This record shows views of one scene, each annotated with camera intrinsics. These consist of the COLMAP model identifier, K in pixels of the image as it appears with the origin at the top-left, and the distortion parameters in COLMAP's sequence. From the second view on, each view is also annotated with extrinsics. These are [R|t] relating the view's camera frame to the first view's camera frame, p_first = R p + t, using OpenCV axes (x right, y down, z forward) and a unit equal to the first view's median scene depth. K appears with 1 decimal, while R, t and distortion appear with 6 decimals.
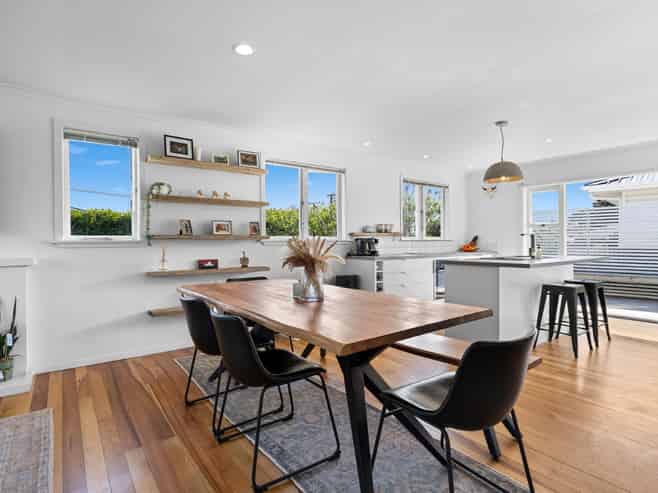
lens RADIAL K [[355.1, 0, 330.0], [0, 355.1, 244.0], [0, 0, 1]] dist [-0.004775, 0.000988]
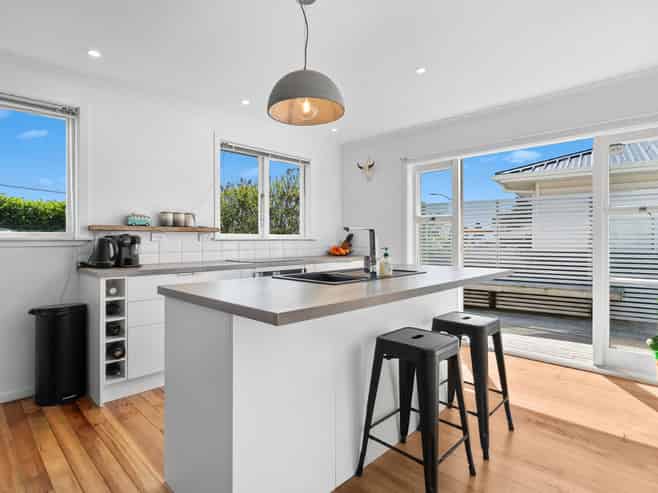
lens RADIAL K [[355.1, 0, 328.3], [0, 355.1, 243.2], [0, 0, 1]] dist [-0.004775, 0.000988]
pose [[0.987335, 0.004544, 0.158586, 0.298731], [-0.004616, 0.999989, 0.000088, -0.004961], [-0.158584, -0.000819, 0.987345, 0.358380]]
